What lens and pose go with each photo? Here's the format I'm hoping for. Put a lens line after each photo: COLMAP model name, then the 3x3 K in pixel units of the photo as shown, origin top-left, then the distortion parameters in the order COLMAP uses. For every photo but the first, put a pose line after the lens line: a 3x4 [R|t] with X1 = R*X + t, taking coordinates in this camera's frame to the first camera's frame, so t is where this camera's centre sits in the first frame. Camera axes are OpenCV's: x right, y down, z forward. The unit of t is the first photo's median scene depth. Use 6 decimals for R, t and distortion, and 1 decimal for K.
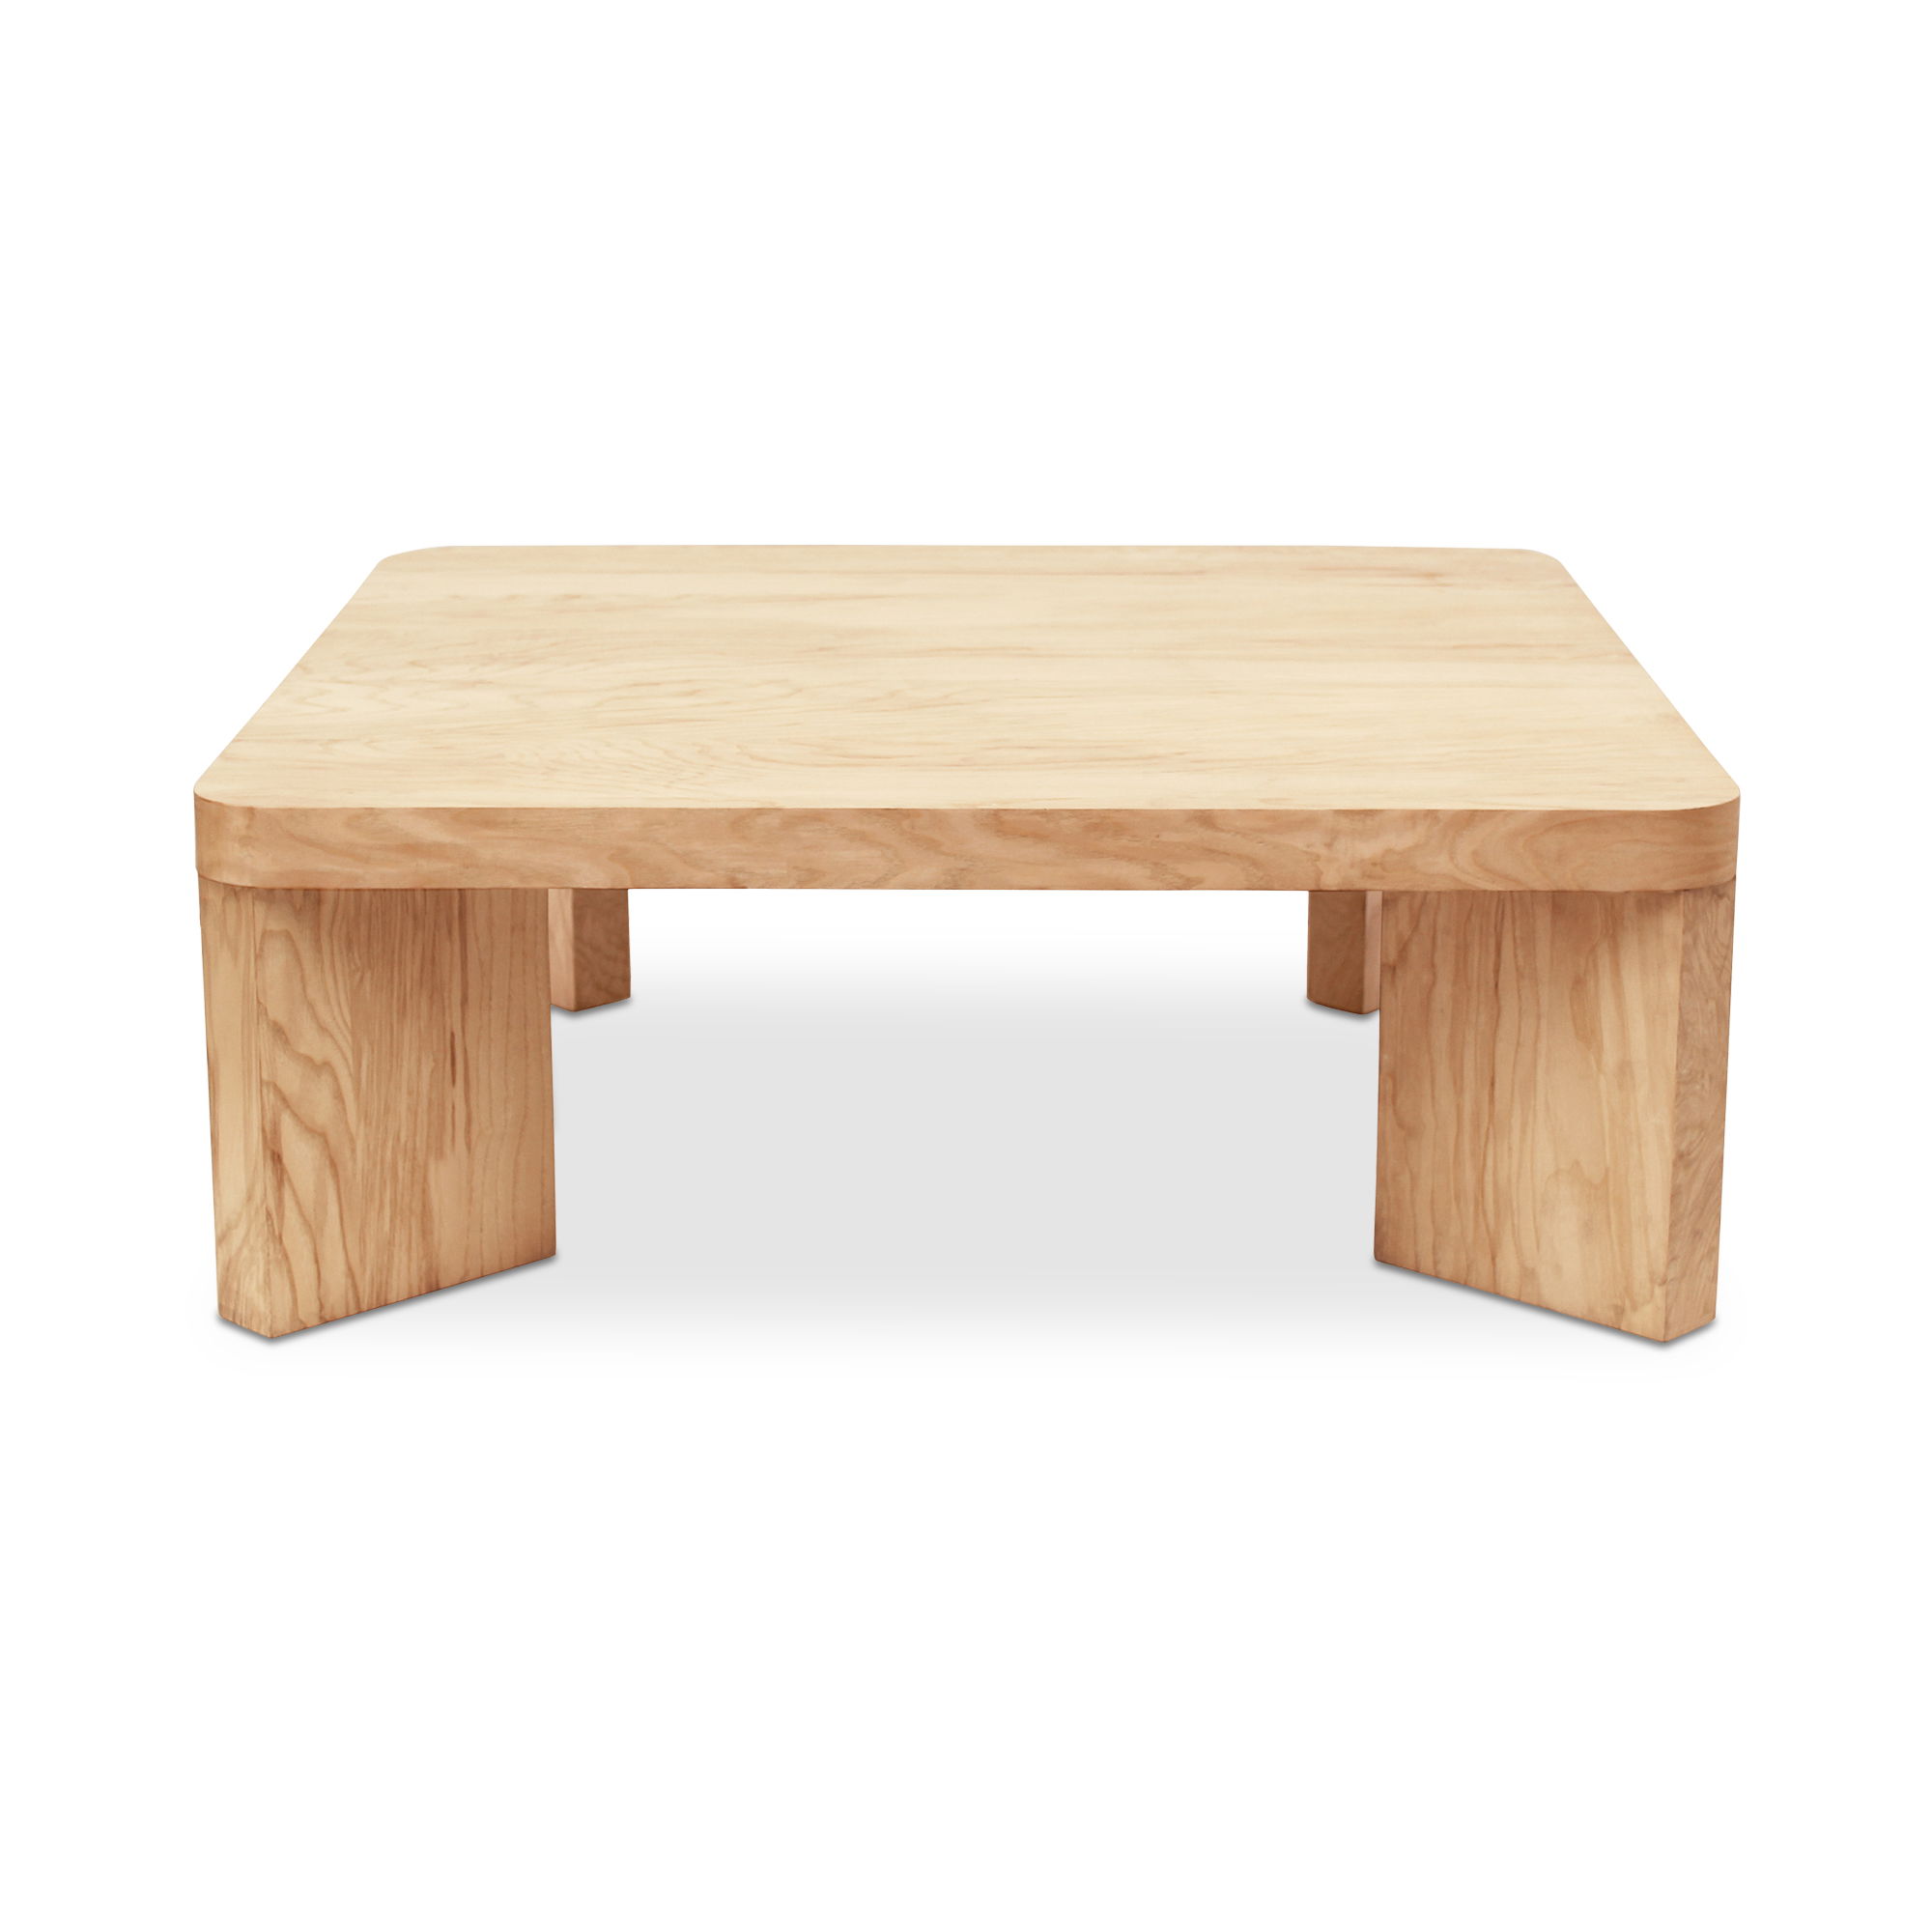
lens RADIAL K [[4274.6, 0, 918.4], [0, 4274.6, 917.0], [0, 0, 1]] dist [-0.009942, -0.068045]
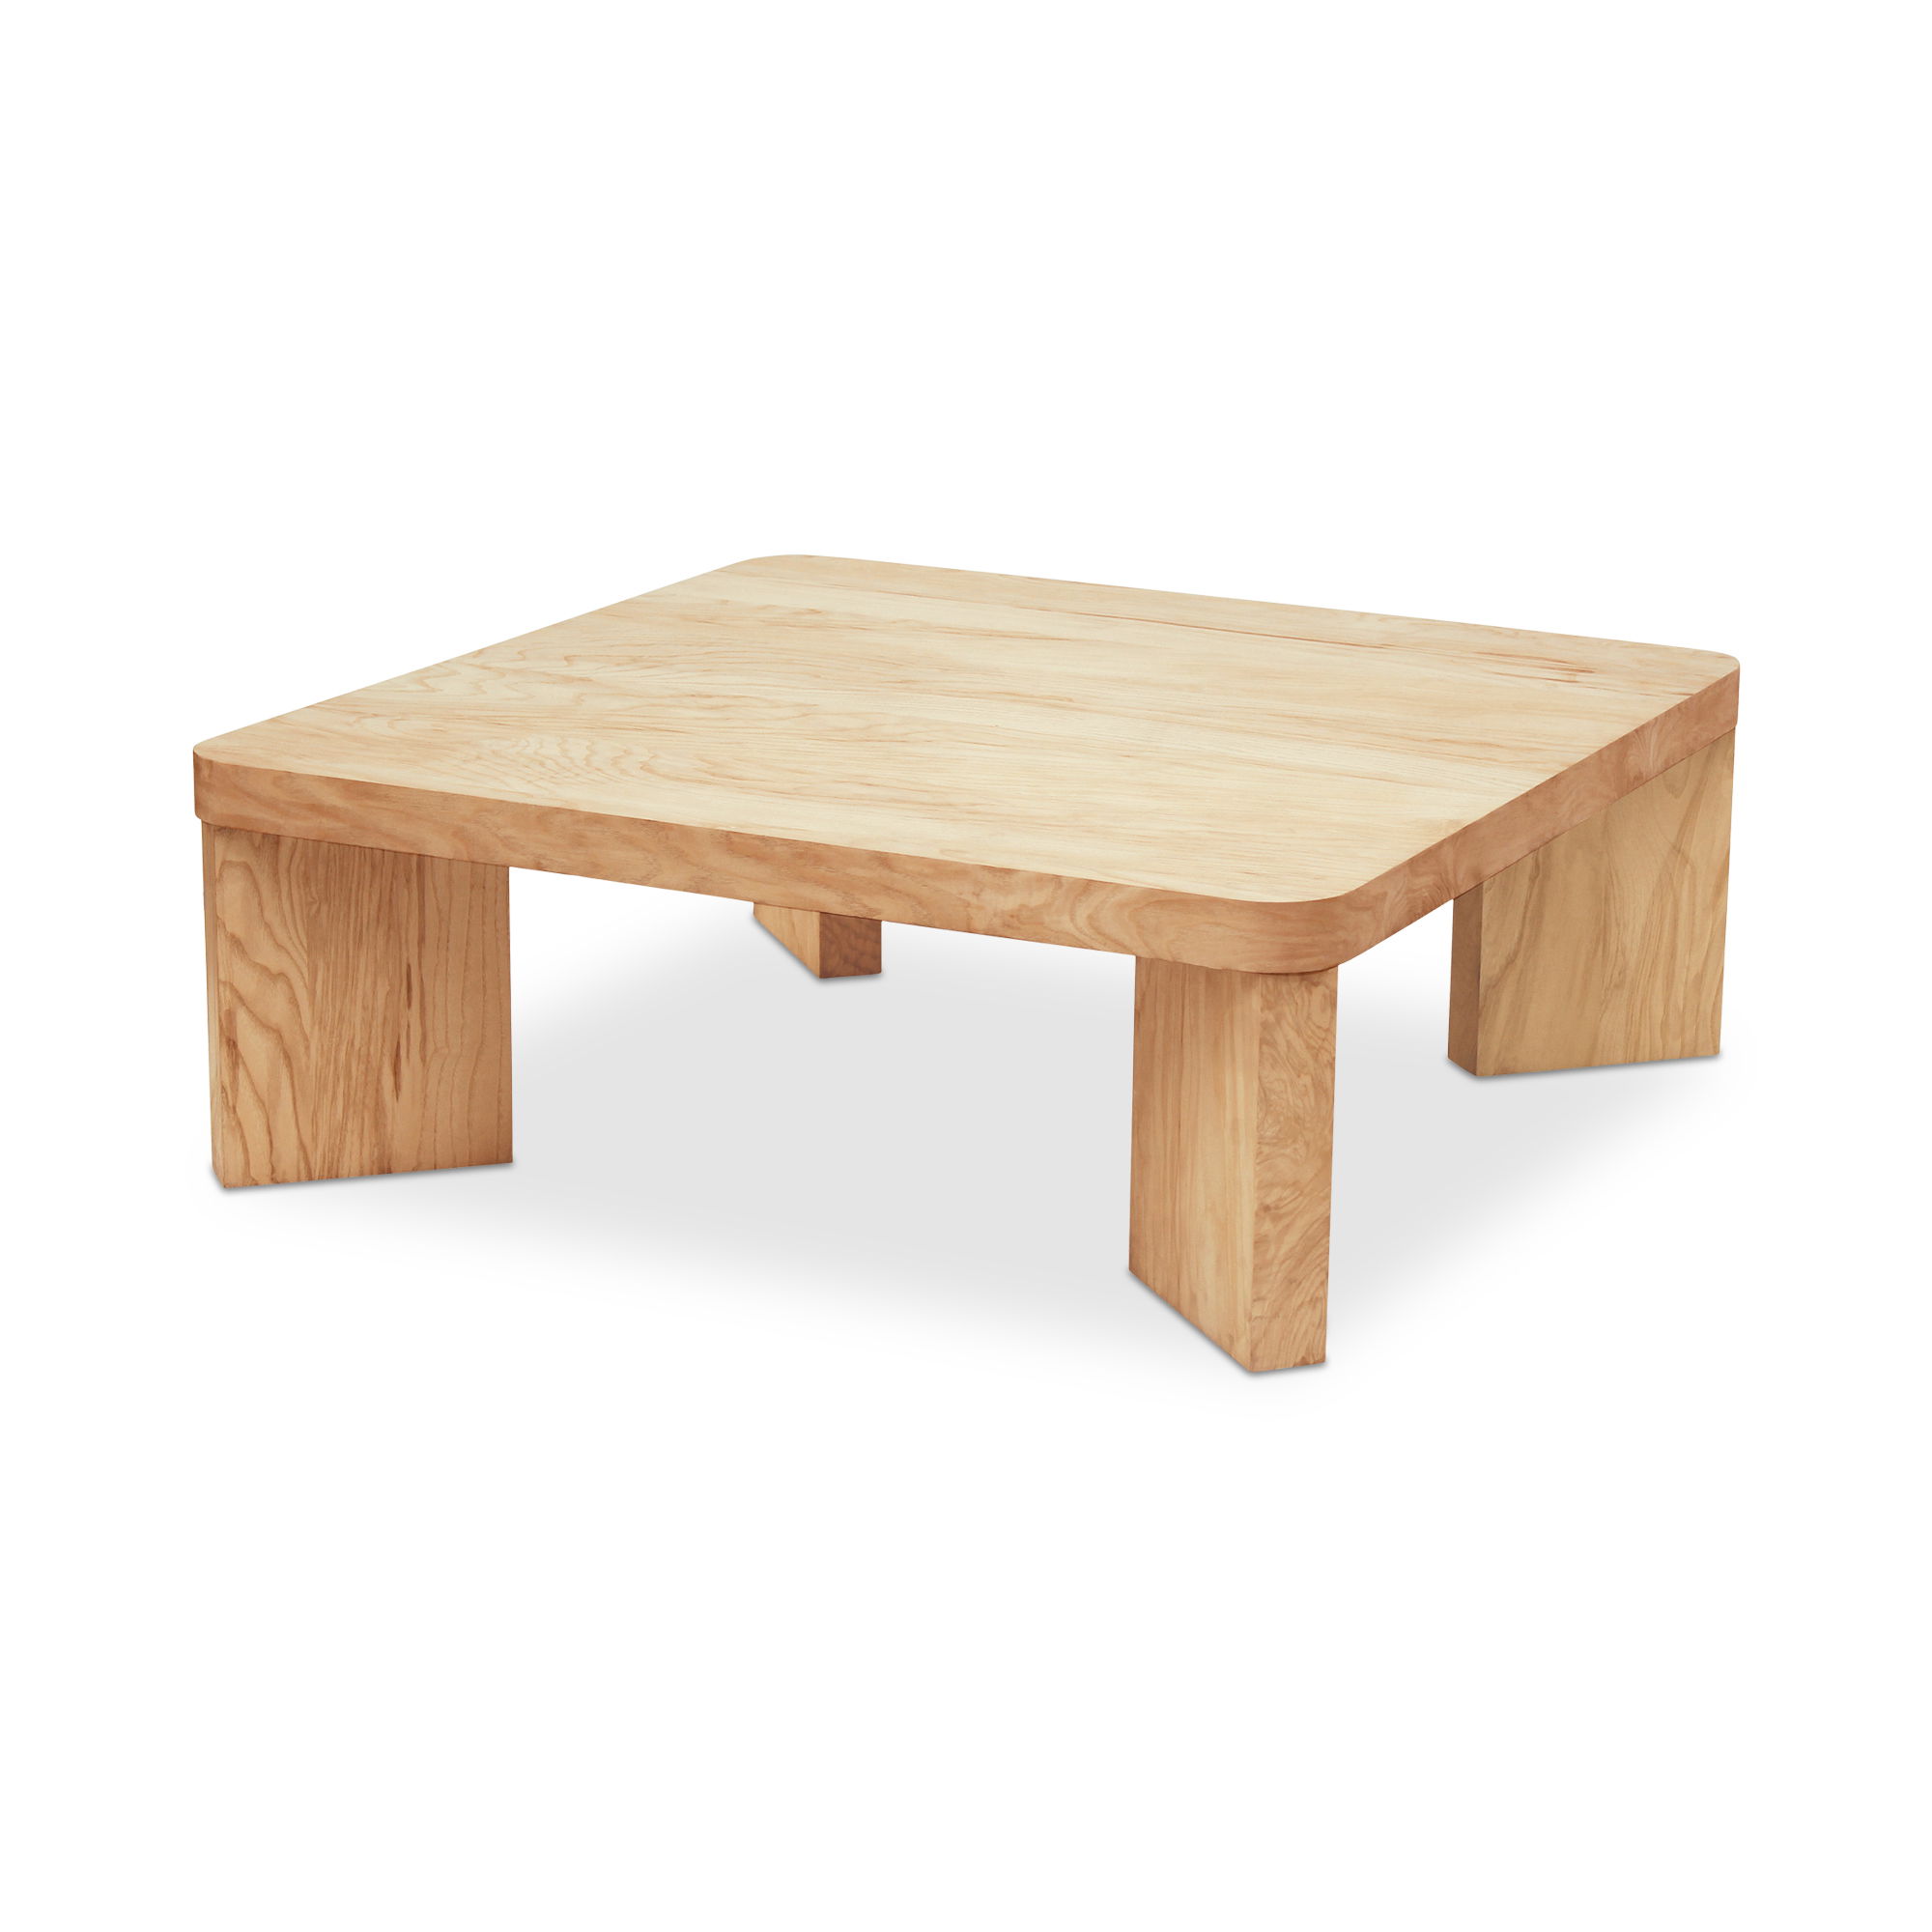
lens RADIAL K [[4925.2, 0, 966.0], [0, 4925.2, 966.0], [0, 0, 1]] dist [-0.002328, 0.076749]
pose [[0.898420, 0.127241, -0.420300, 0.638852], [-0.120448, 0.991797, 0.042788, -0.052933], [0.422297, 0.012183, 0.906376, -0.208410]]
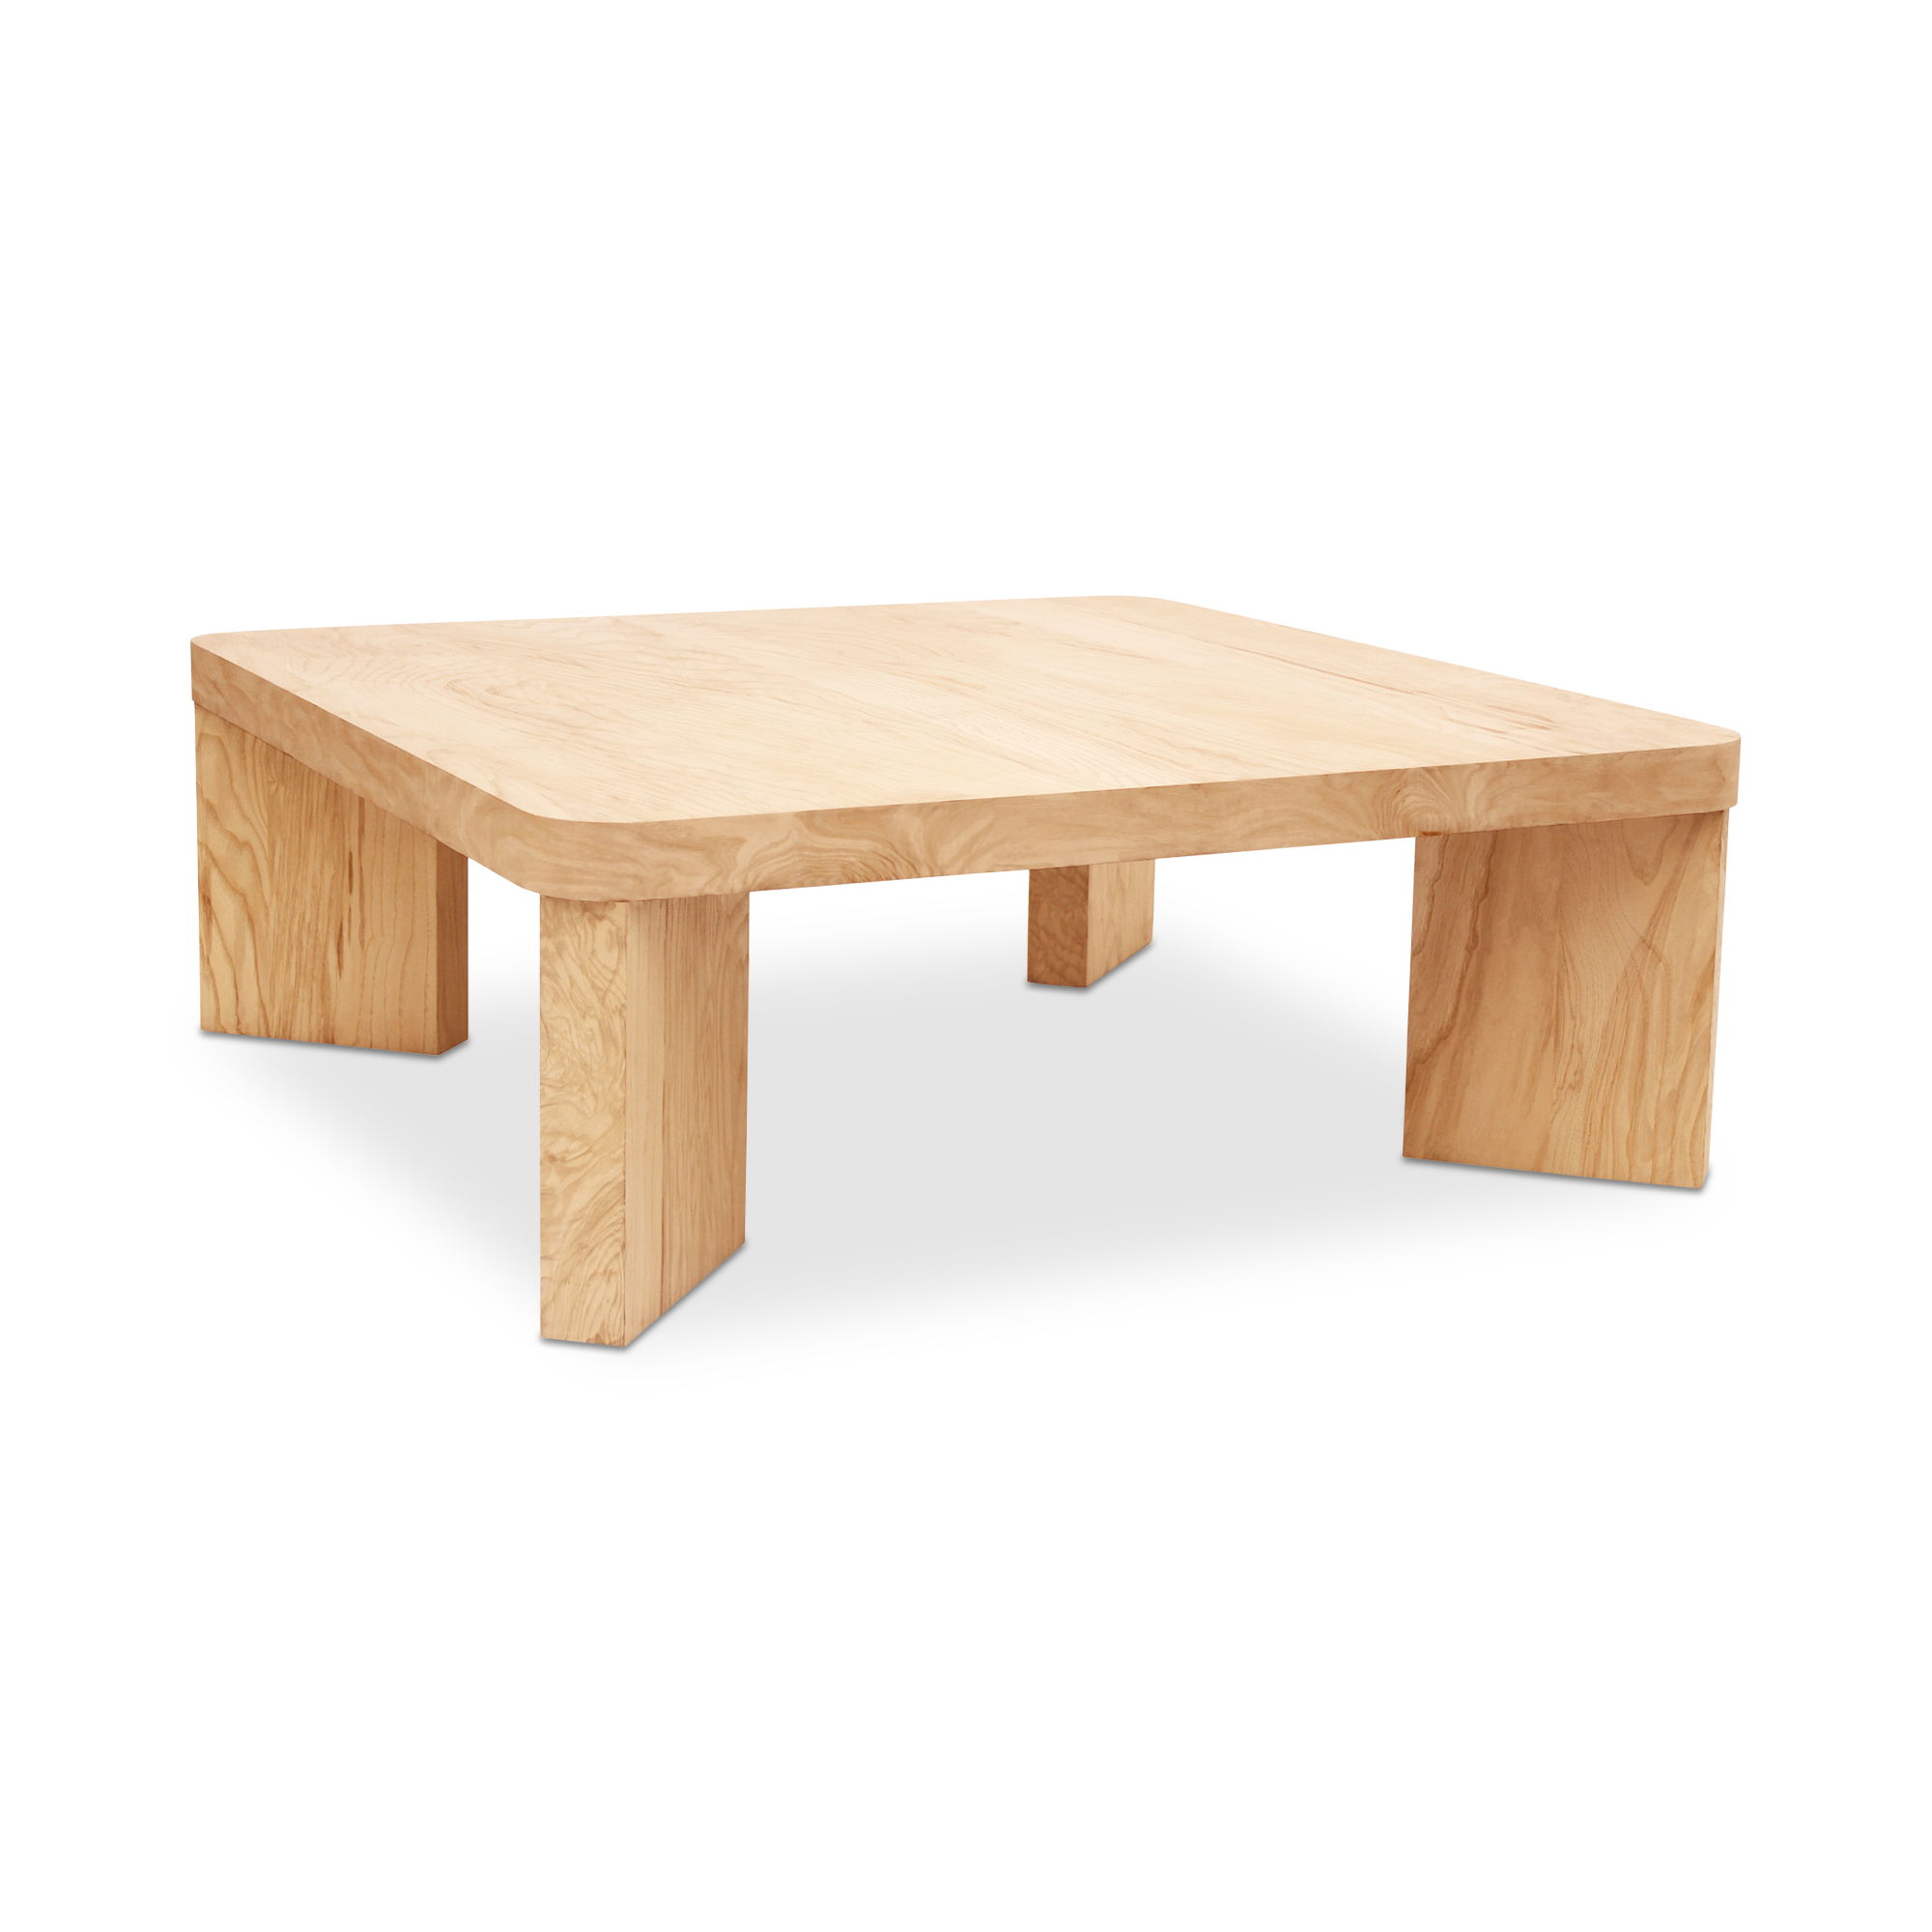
lens RADIAL K [[3393.4, 0, 966.4], [0, 3393.4, 809.0], [0, 0, 1]] dist [0.002696, -0.010057]
pose [[0.461938, 0.170526, -0.870364, 0.913852], [-0.240587, 0.968640, 0.062091, -0.099563], [0.853658, 0.180716, 0.488478, 0.664540]]
